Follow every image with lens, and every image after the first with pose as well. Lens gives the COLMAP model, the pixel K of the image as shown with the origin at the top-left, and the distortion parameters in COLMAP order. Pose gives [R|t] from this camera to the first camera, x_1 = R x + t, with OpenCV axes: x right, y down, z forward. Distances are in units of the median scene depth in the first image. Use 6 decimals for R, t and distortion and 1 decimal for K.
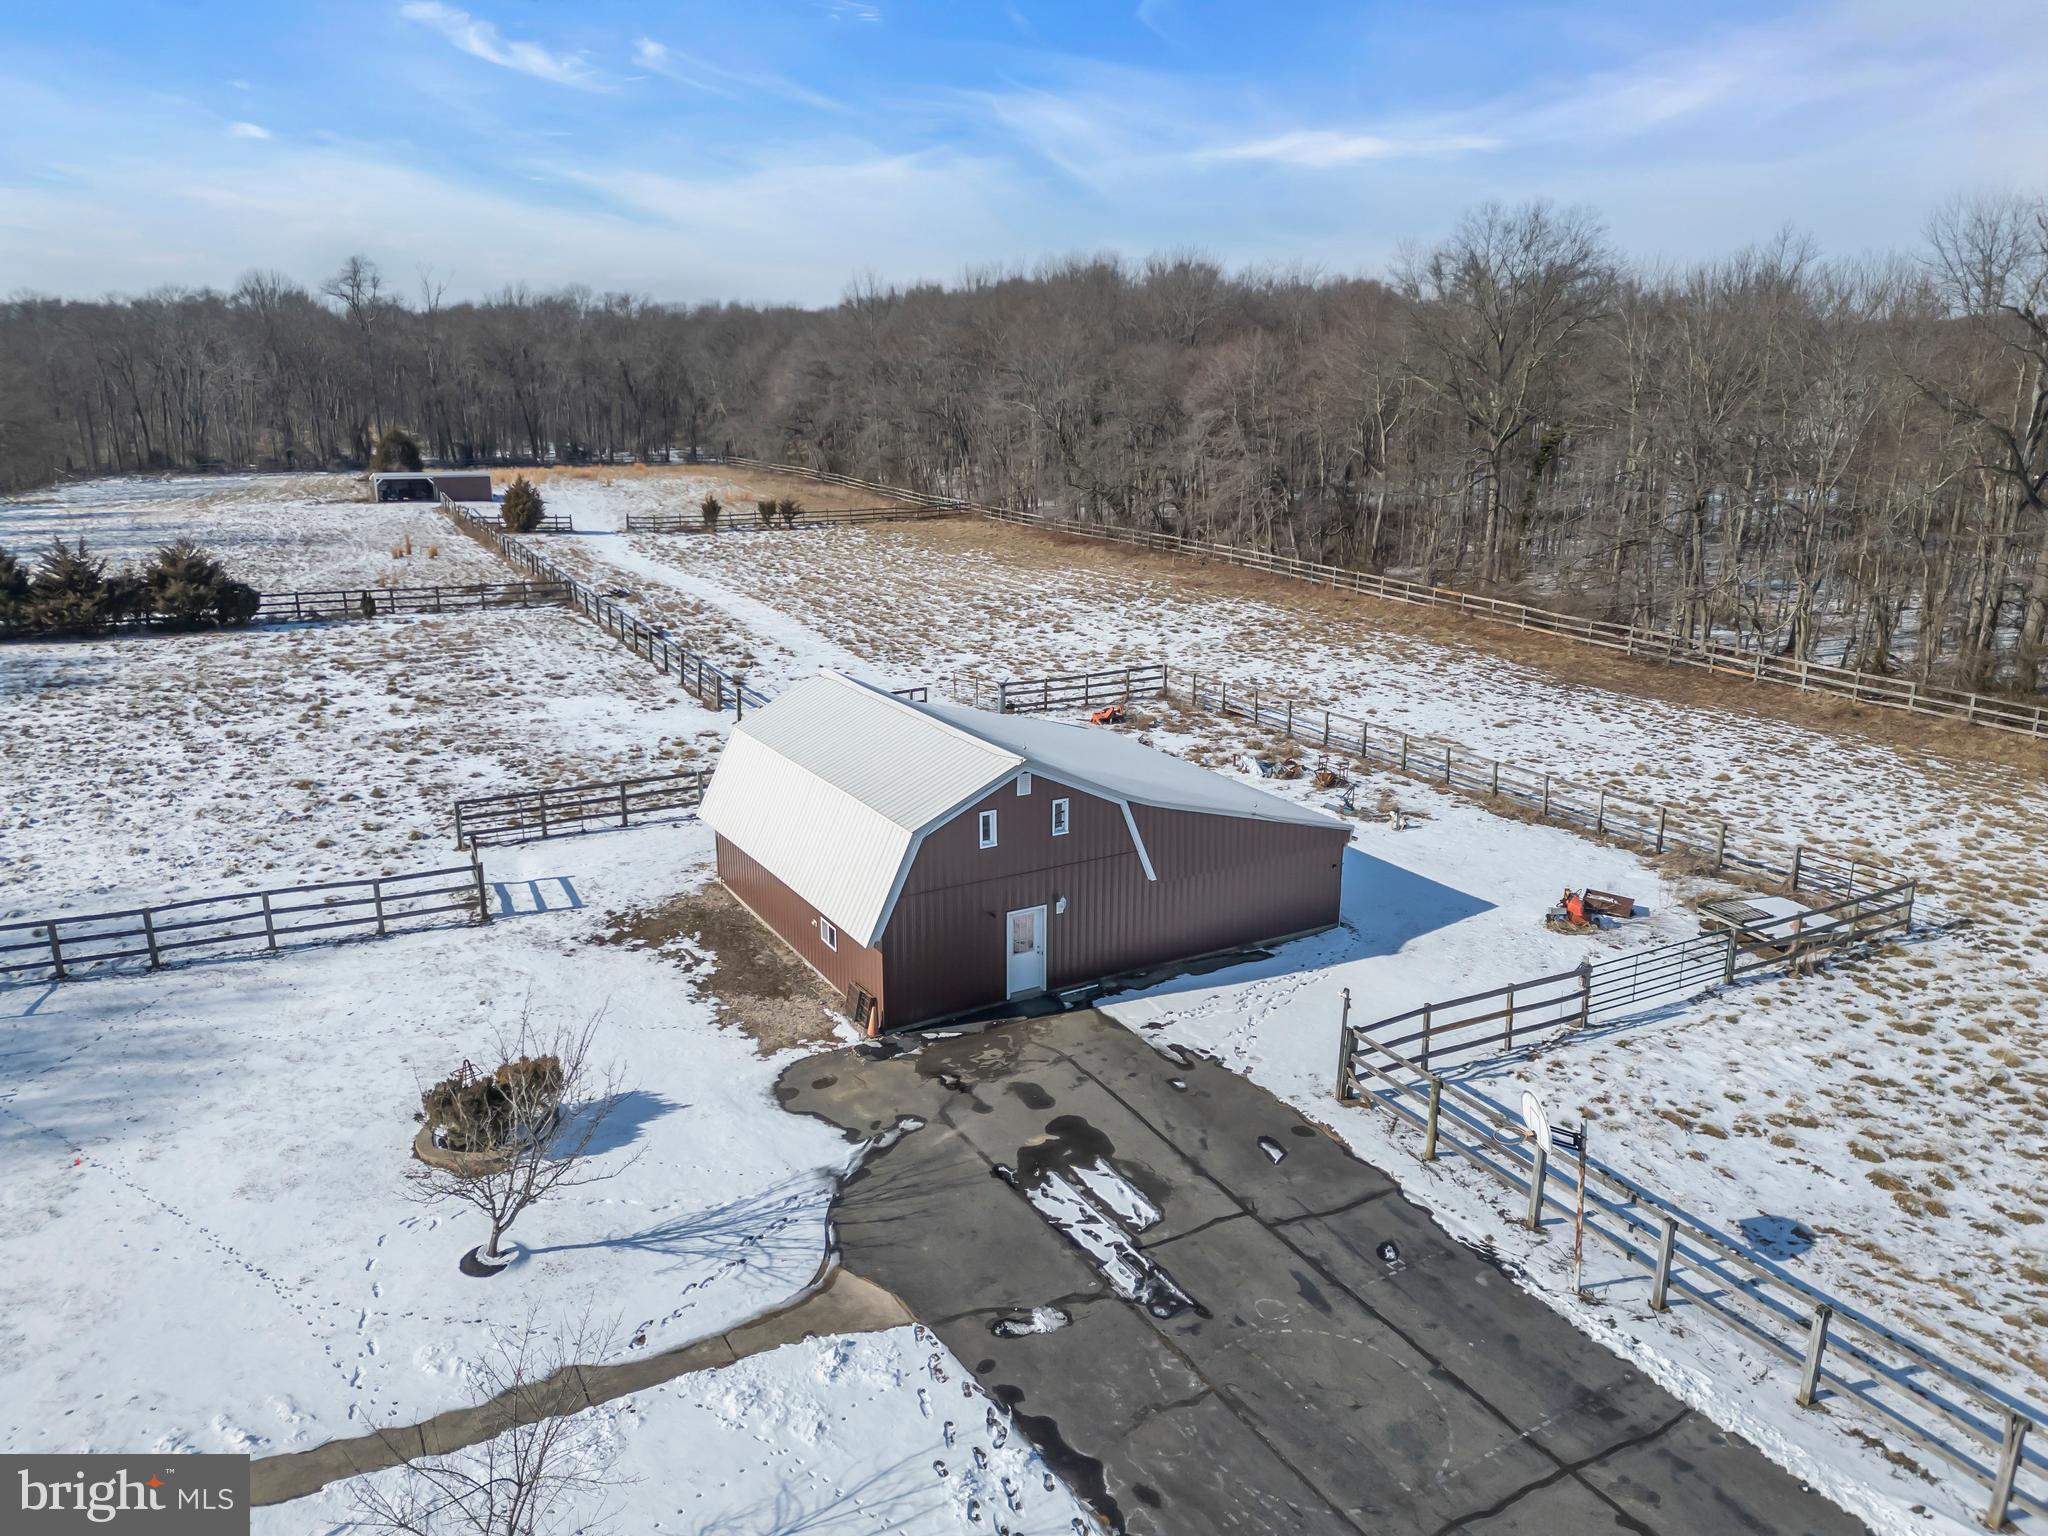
lens RADIAL K [[1412.3, 0, 1025.5], [0, 1412.3, 762.2], [0, 0, 1]] dist [0.096695, -0.102081]
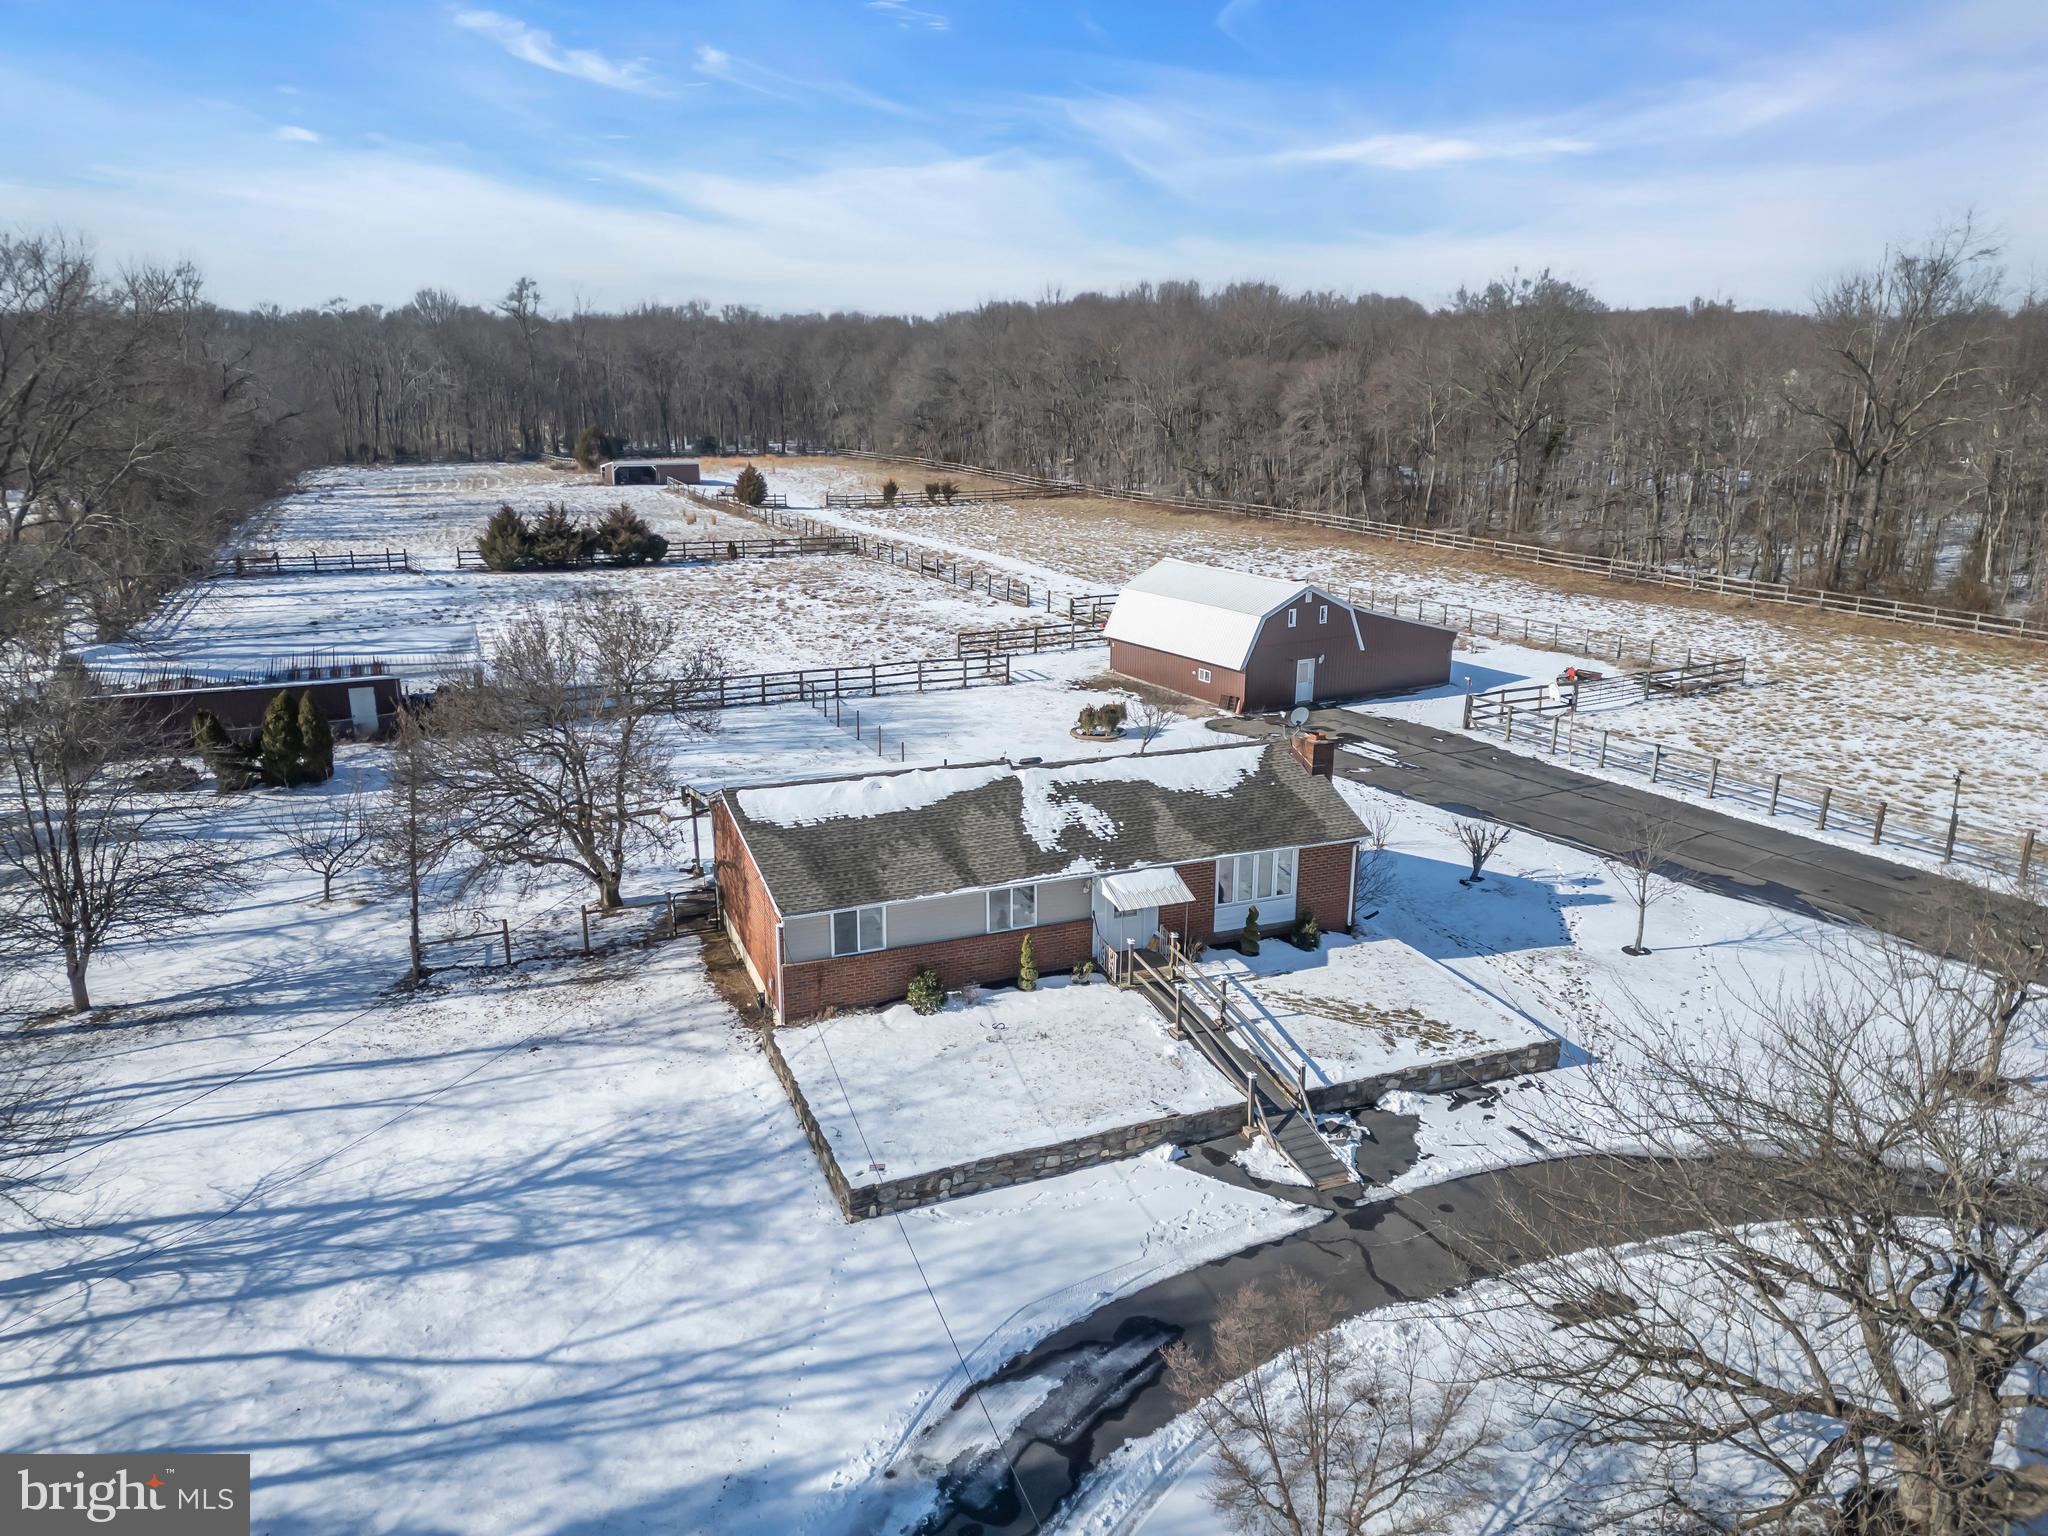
lens RADIAL K [[1412.3, 0, 1025.5], [0, 1412.3, 762.2], [0, 0, 1]] dist [0.096695, -0.102081]
pose [[0.999998, -0.001494, -0.001003, -0.249403], [0.001499, 0.999986, 0.005027, 0.148188], [0.000996, -0.005029, 0.999987, -0.662918]]
